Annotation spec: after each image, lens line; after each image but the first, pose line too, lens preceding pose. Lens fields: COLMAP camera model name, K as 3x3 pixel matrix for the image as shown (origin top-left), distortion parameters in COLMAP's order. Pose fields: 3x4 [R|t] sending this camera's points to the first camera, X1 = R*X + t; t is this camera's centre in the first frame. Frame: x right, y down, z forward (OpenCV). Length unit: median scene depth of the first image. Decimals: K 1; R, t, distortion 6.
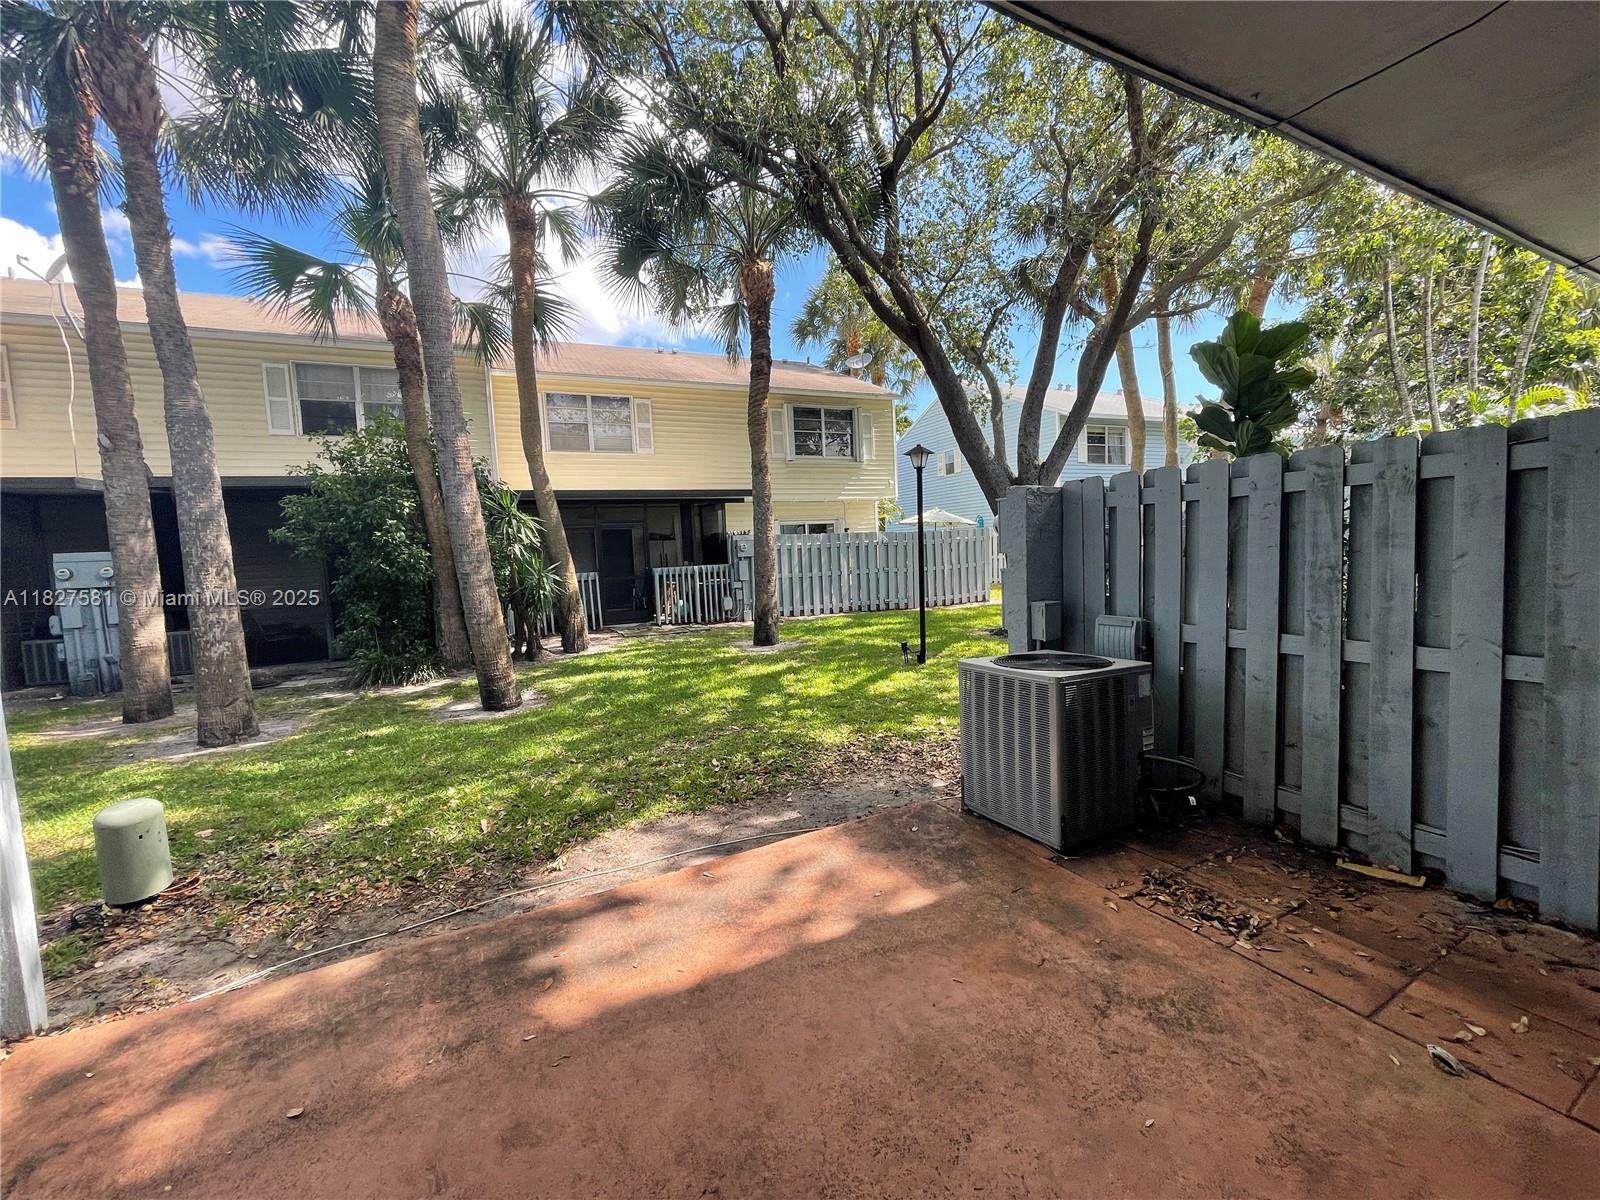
lens RADIAL K [[650.3, 0, 801.6], [0, 650.3, 598.7], [0, 0, 1]] dist [-0.000992, 0.000865]
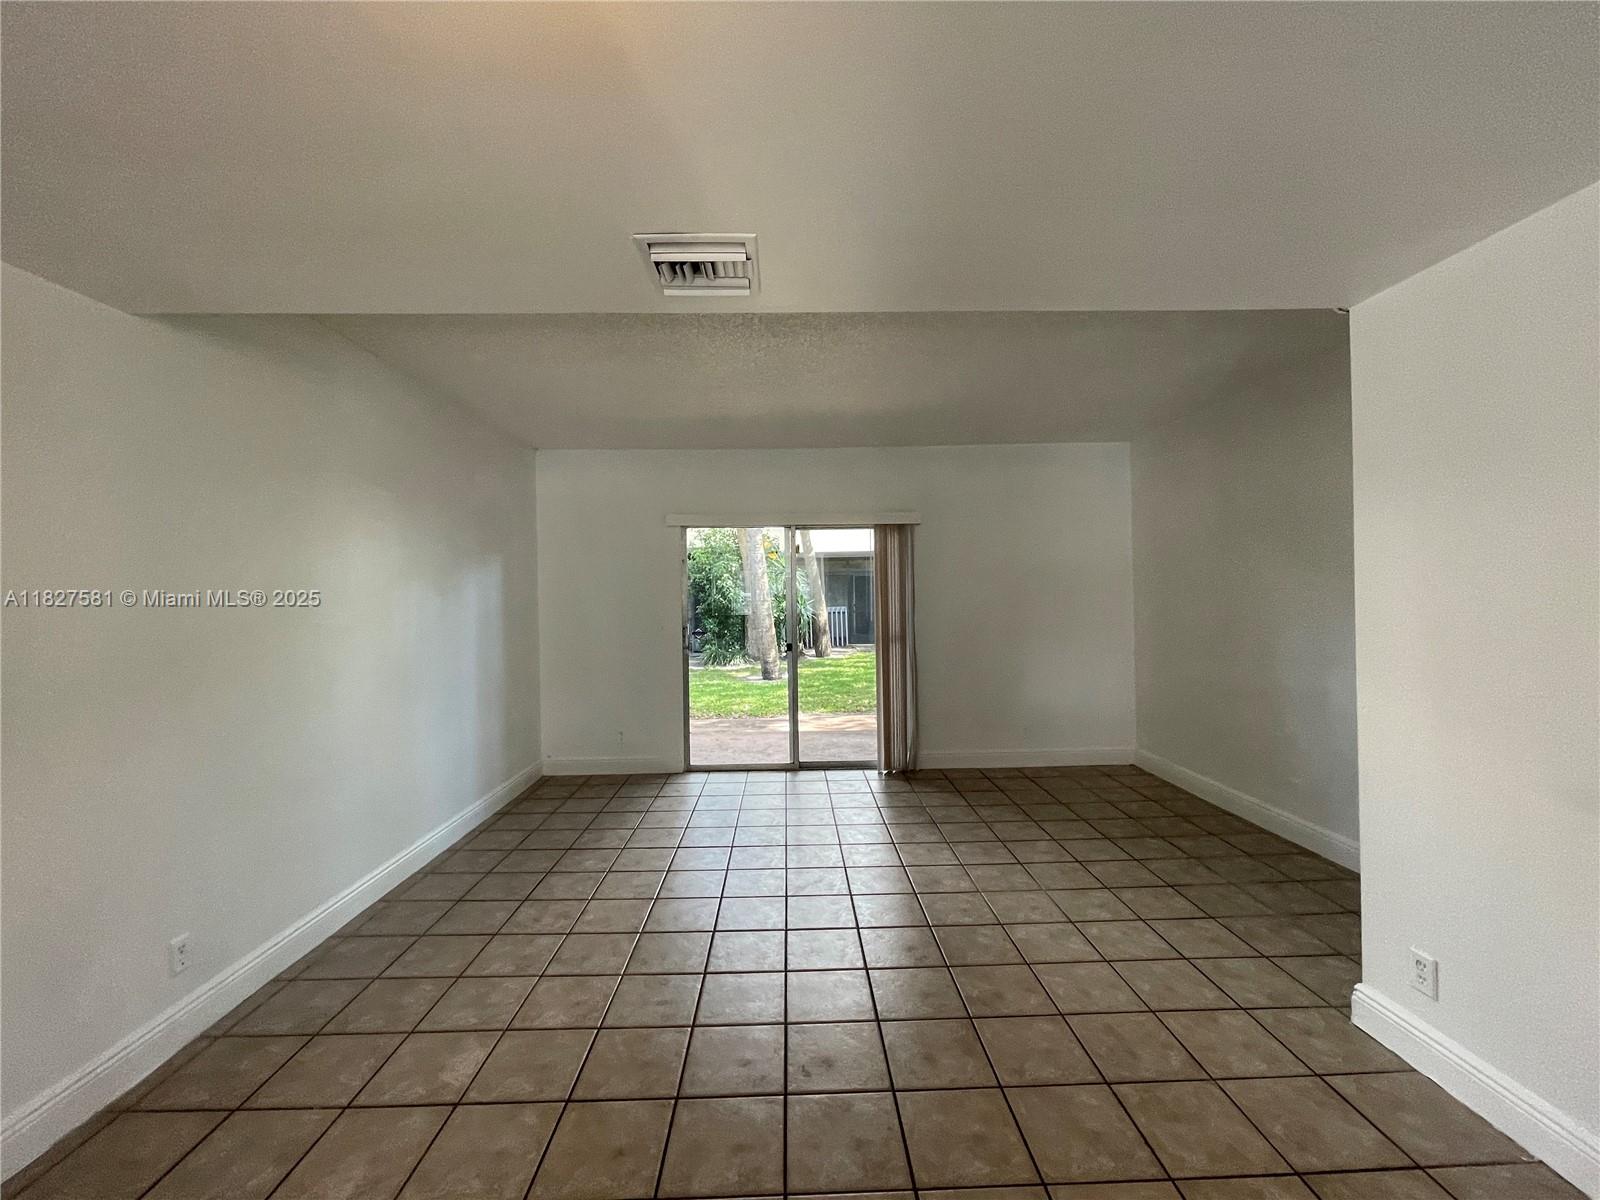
lens RADIAL K [[650.3, 0, 801.6], [0, 650.3, 598.7], [0, 0, 1]] dist [-0.000992, 0.000865]
pose [[0.904752, 0.028264, -0.425001, 0.320444], [-0.054626, 0.997256, -0.049968, 0.026388], [0.422422, 0.068425, 0.903813, -0.530305]]
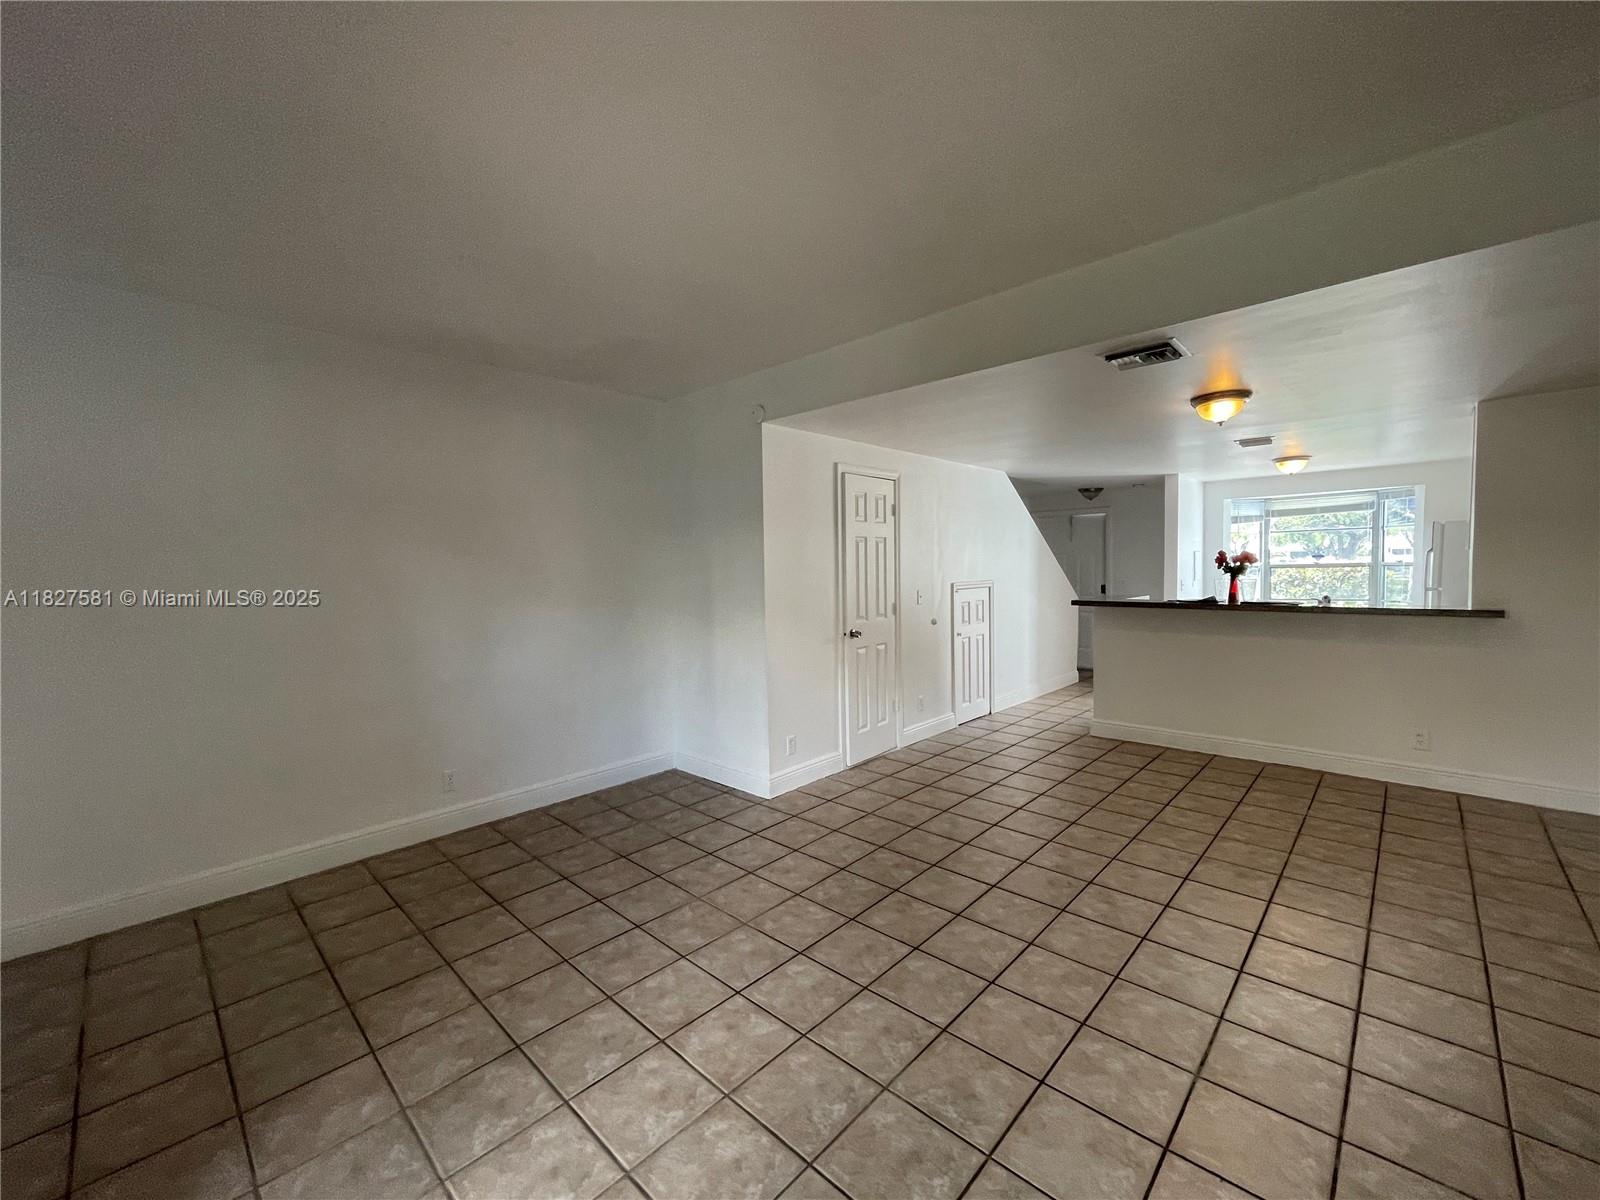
lens RADIAL K [[650.3, 0, 801.6], [0, 650.3, 598.7], [0, 0, 1]] dist [-0.000992, 0.000865]
pose [[-0.342939, 0.004879, 0.939345, -1.877247], [0.114992, 0.992684, 0.036825, -0.100469], [-0.932293, 0.120646, -0.340991, 2.191236]]
